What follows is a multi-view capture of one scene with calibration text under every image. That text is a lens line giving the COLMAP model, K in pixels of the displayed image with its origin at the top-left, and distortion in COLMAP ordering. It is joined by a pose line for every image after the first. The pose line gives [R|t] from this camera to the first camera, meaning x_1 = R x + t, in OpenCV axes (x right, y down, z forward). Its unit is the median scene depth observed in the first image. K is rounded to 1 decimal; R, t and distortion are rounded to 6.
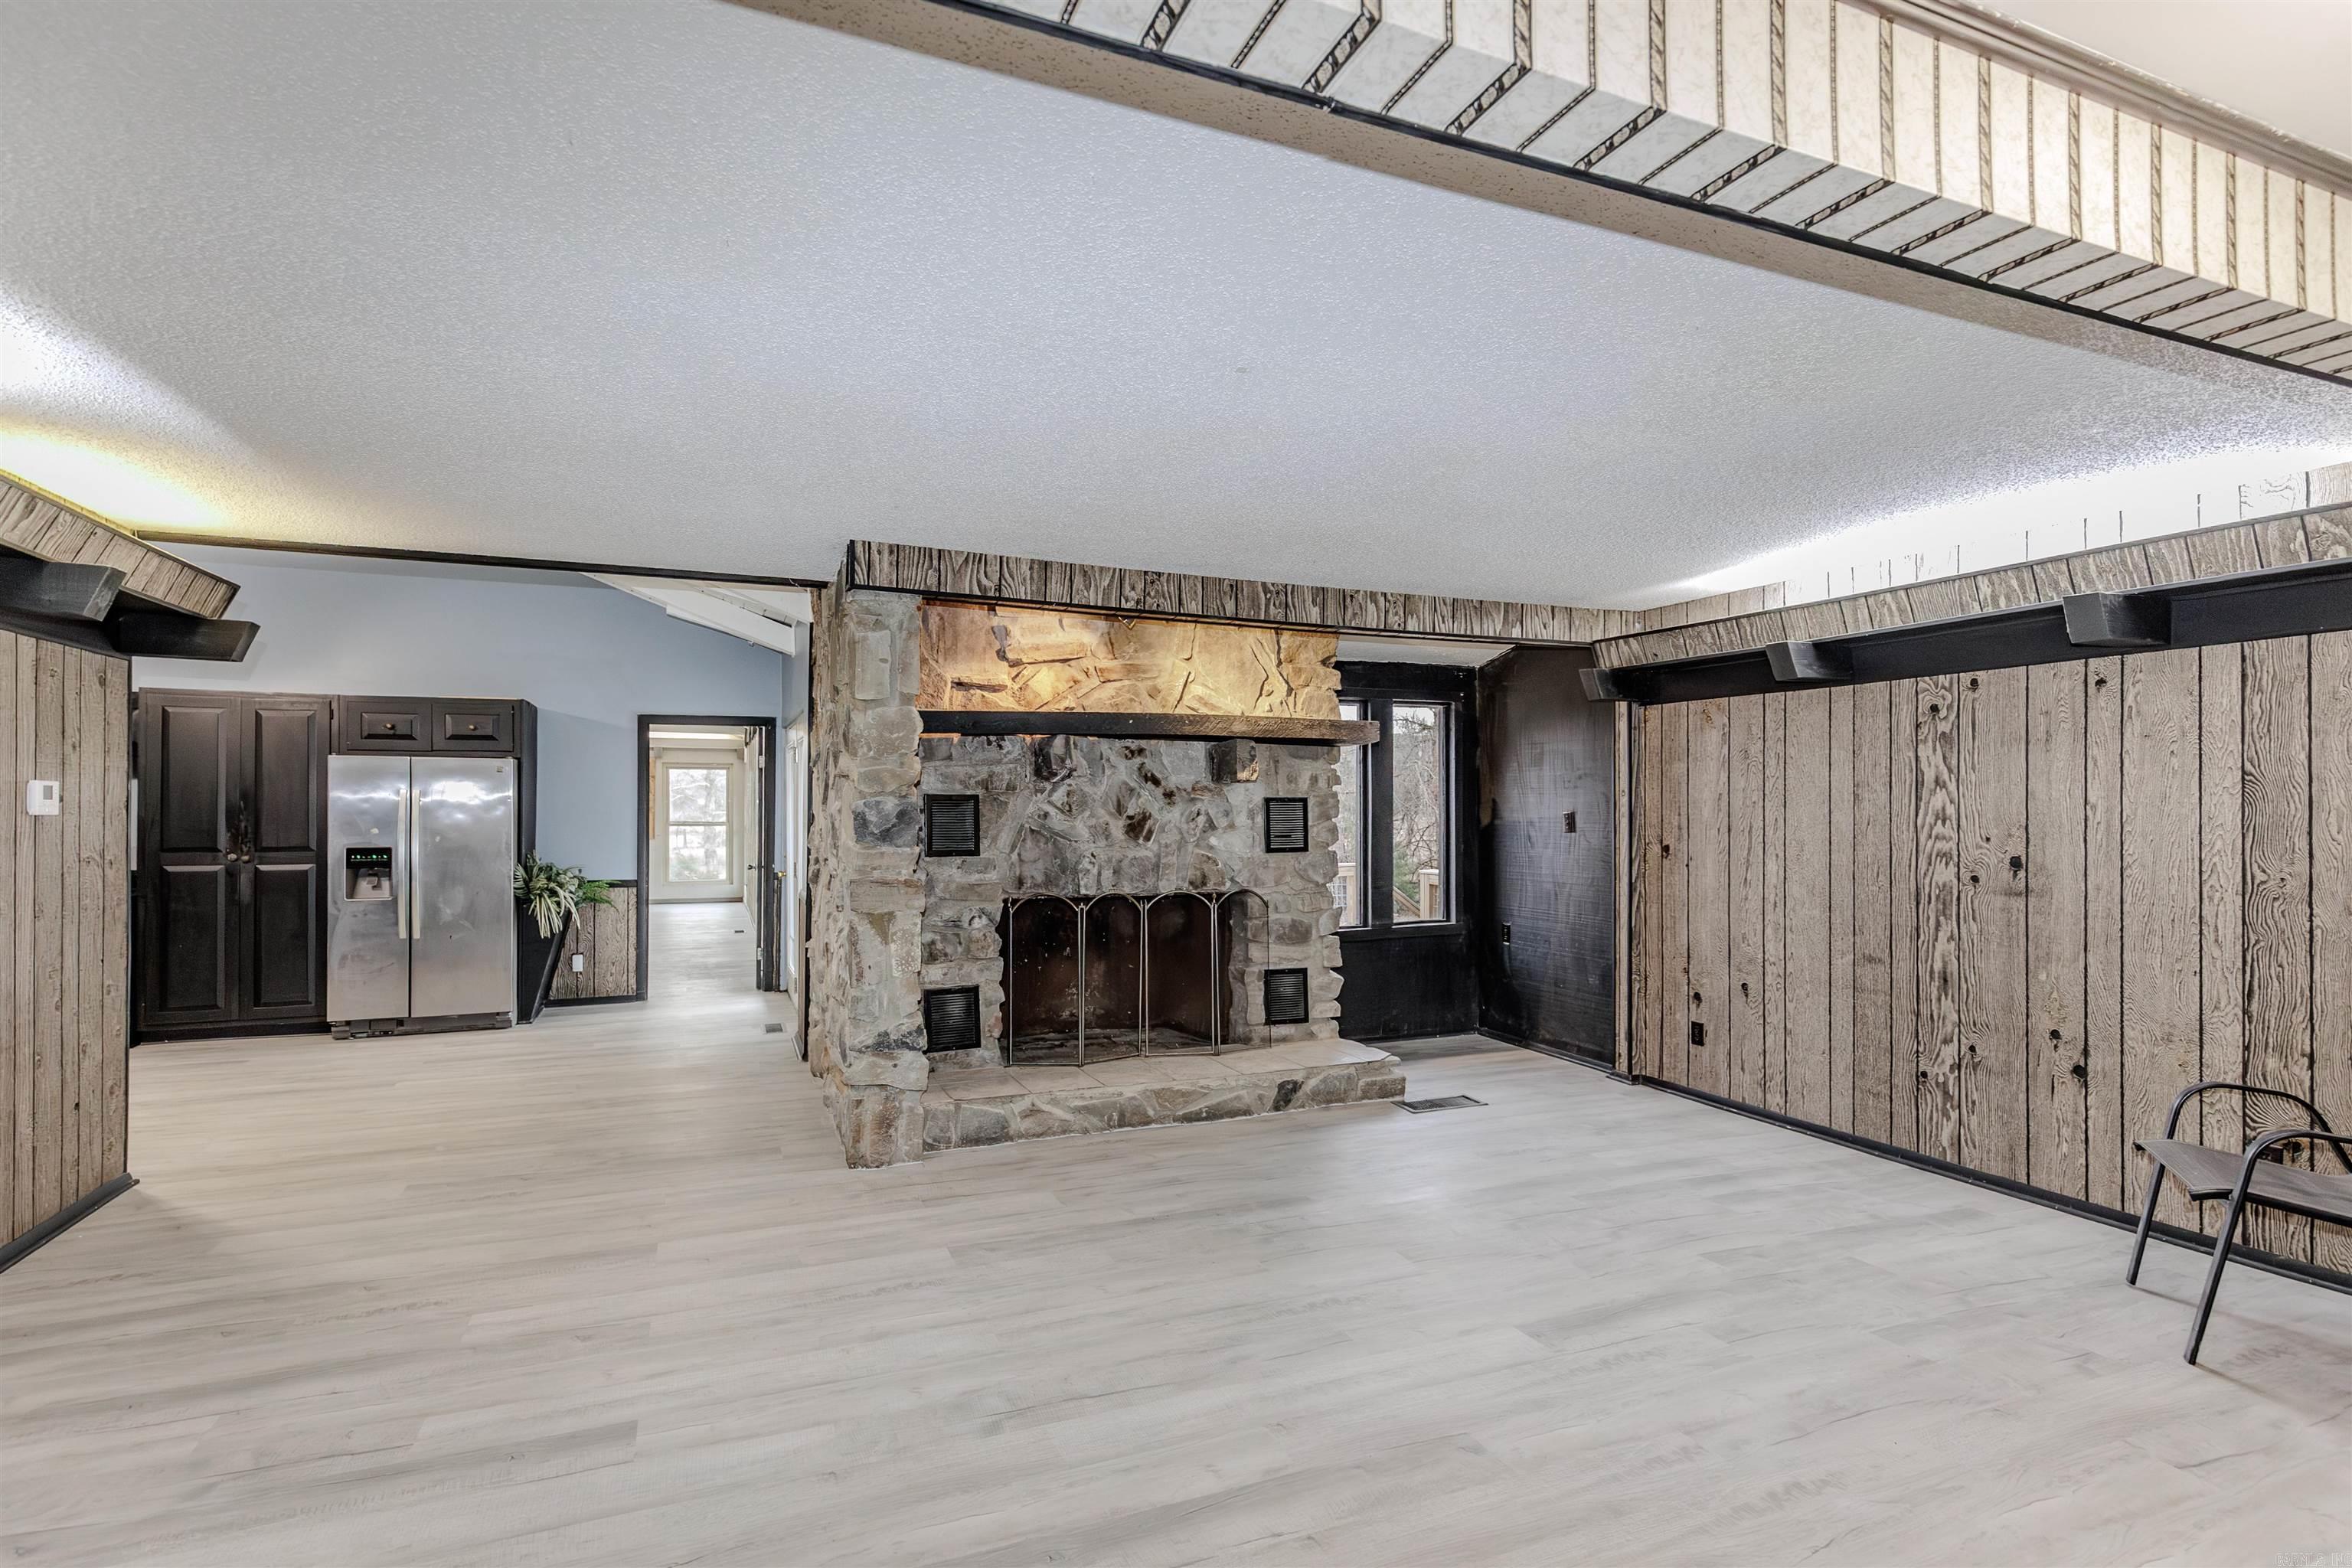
lens RADIAL K [[1132.0, 0, 1171.2], [0, 1132.0, 791.0], [0, 0, 1]] dist [0.003428, -0.000302]
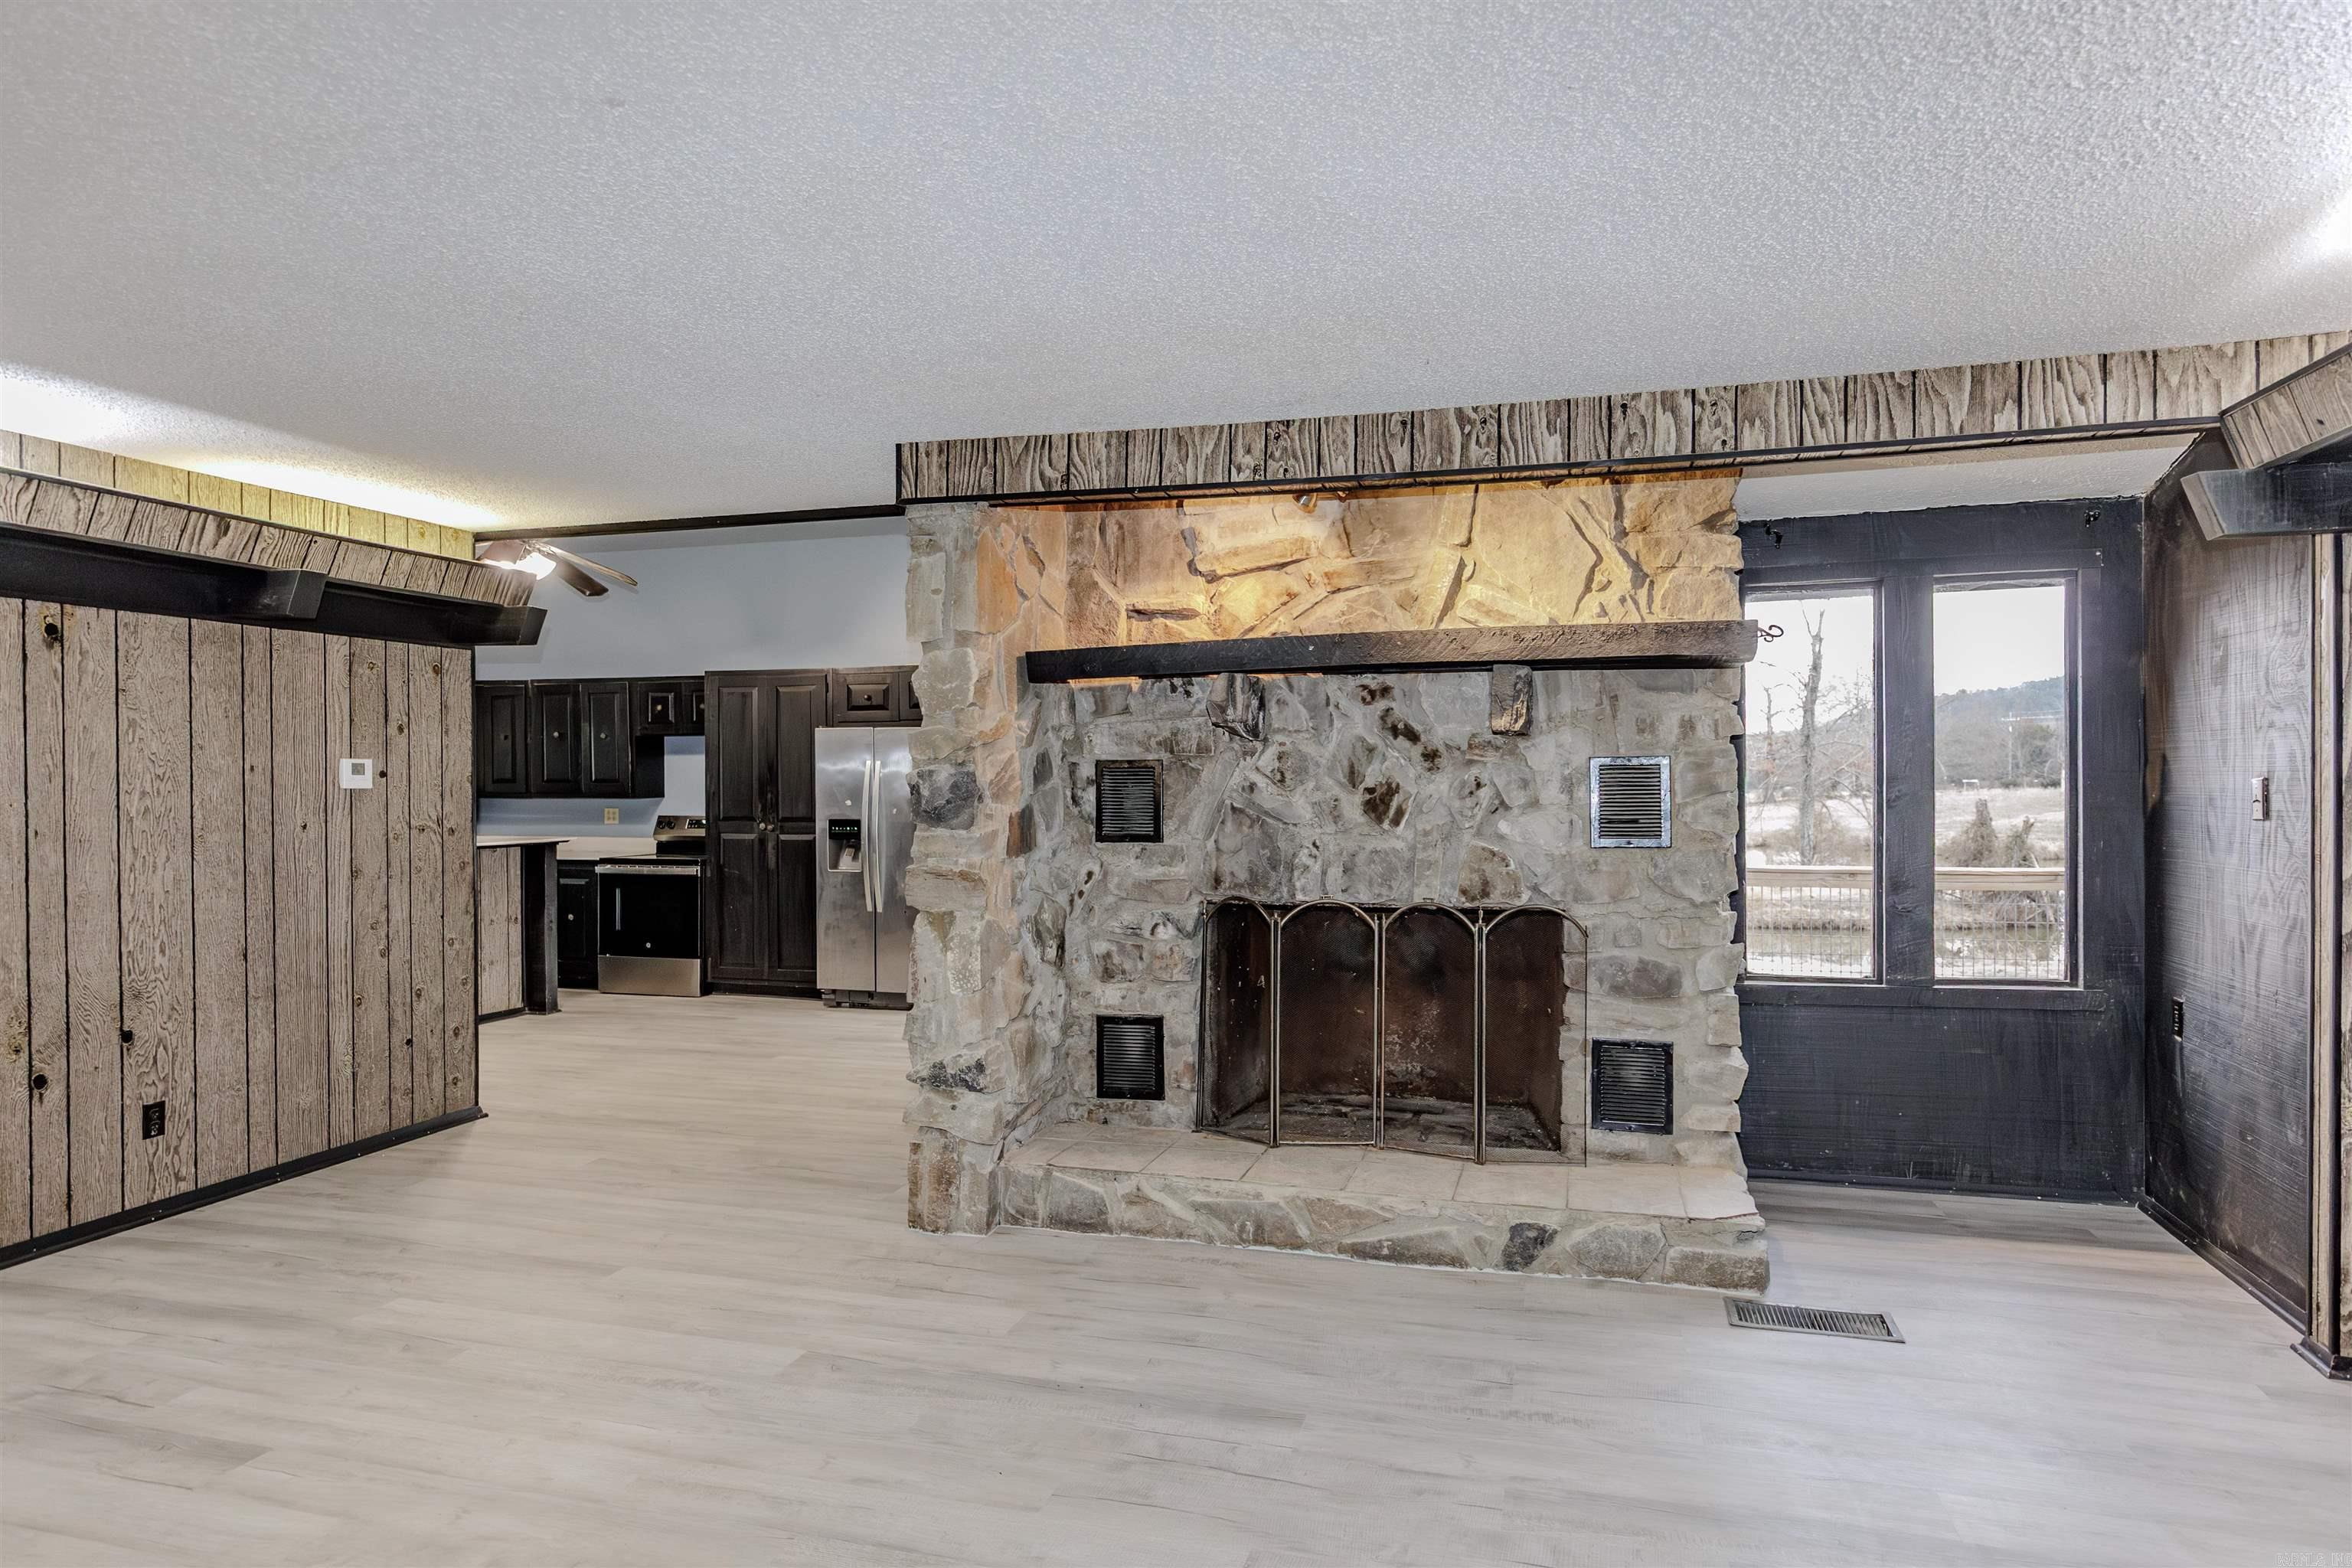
lens RADIAL K [[1402.0, 0, 1085.8], [0, 1402.0, 779.2], [0, 0, 1]] dist [0.004106, -0.001299]
pose [[0.784484, -0.004652, -0.620132, 0.361702], [0.015956, 0.999792, 0.012684, 0.003641], [0.619944, -0.019846, 0.784395, 0.251262]]
